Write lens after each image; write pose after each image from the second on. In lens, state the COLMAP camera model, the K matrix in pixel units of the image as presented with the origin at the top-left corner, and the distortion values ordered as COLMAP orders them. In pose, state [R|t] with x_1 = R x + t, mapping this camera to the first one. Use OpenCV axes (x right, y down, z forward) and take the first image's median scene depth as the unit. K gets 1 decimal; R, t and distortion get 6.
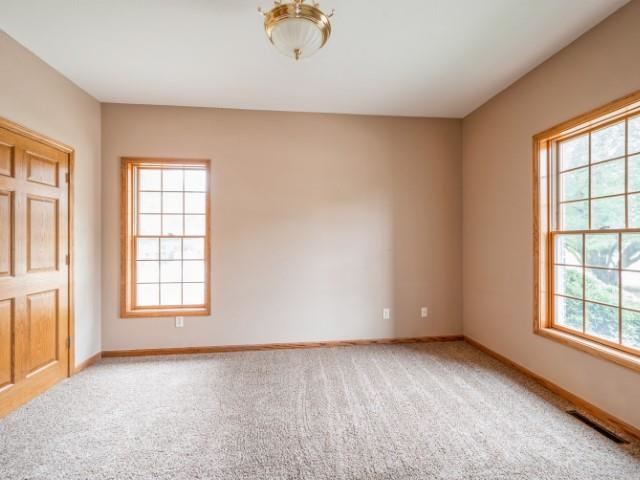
lens RADIAL K [[286.6, 0, 322.8], [0, 286.6, 240.2], [0, 0, 1]] dist [-0.000312, 0.000475]
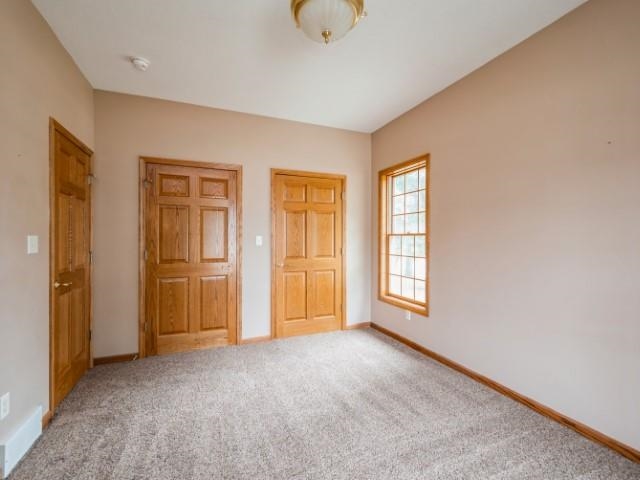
lens RADIAL K [[286.6, 0, 322.8], [0, 286.6, 240.2], [0, 0, 1]] dist [-0.000312, 0.000475]
pose [[0.296058, 0.007156, -0.955143, 0.402781], [-0.005155, 0.999969, 0.005894, 0.004287], [0.955156, 0.003179, 0.296086, 0.376475]]
